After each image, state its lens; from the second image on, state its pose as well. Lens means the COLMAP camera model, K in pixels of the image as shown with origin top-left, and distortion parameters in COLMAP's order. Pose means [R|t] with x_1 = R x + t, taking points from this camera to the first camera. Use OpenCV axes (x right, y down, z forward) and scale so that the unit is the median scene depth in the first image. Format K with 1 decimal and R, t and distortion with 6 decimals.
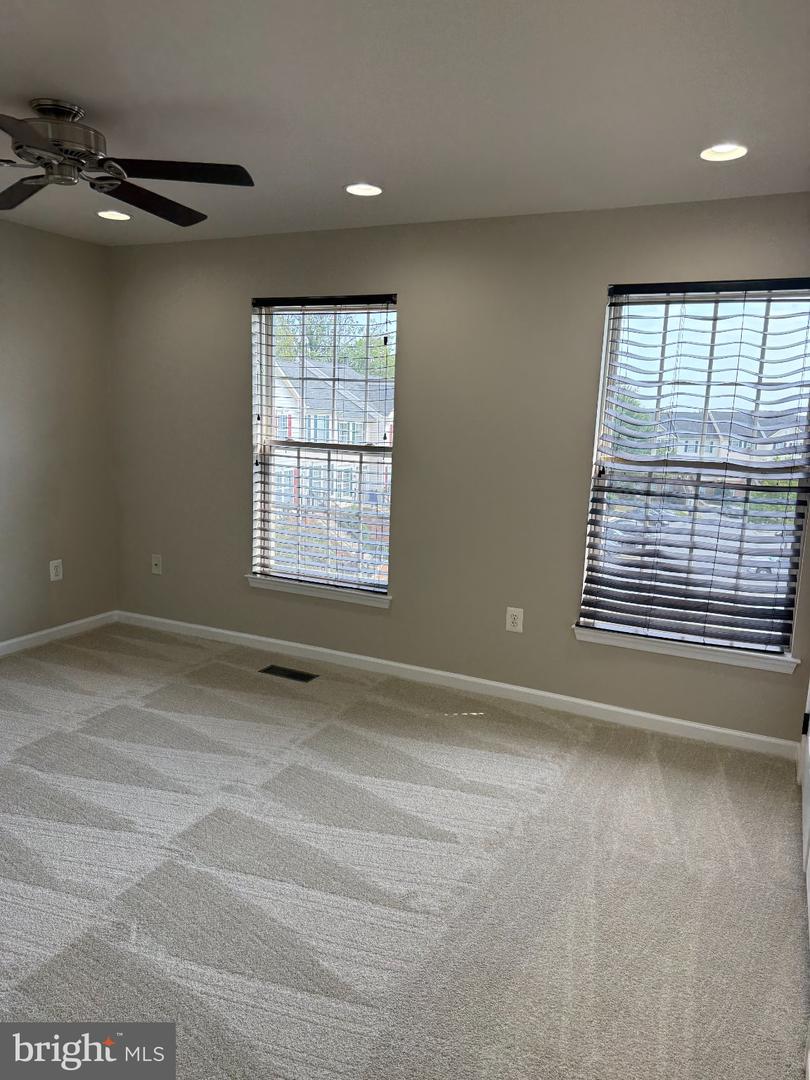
lens RADIAL K [[758.3, 0, 406.8], [0, 758.3, 540.2], [0, 0, 1]] dist [0.042953, -0.052853]
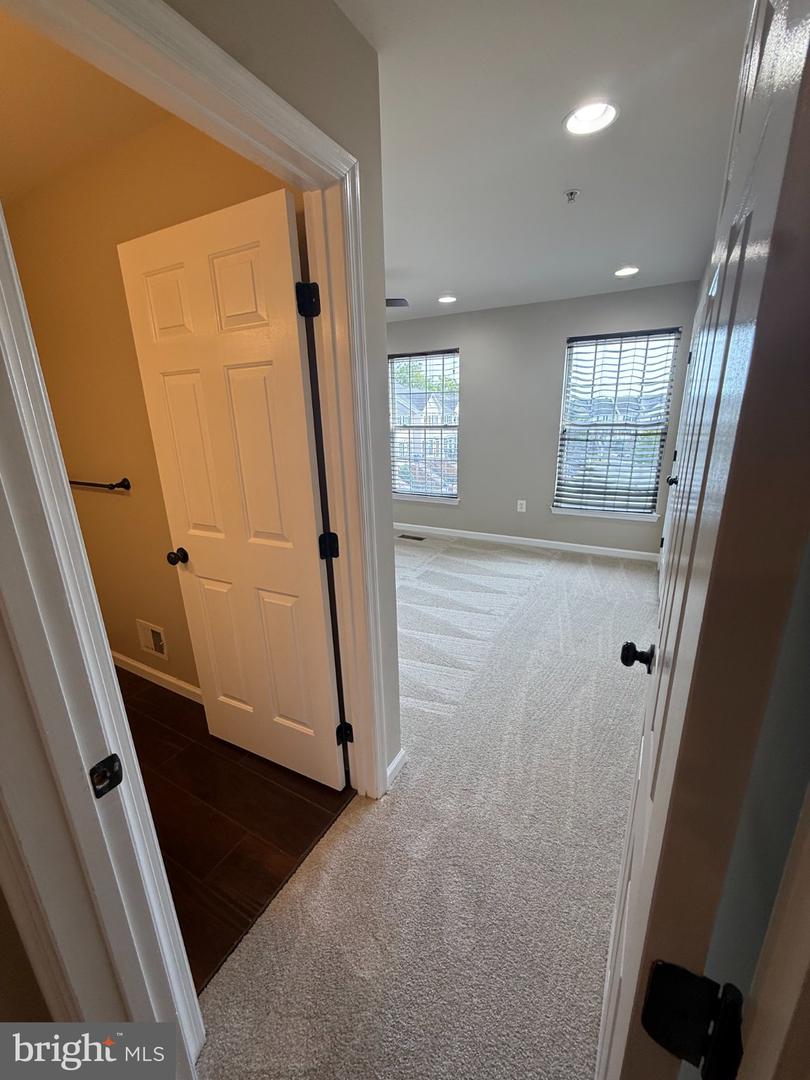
lens RADIAL K [[430.7, 0, 405.9], [0, 430.7, 535.6], [0, 0, 1]] dist [-0.000489, -0.000472]
pose [[0.996775, -0.040264, -0.069420, -0.105709], [0.048083, 0.992211, 0.114916, 0.037912], [0.064252, -0.117883, 0.990947, -0.229822]]
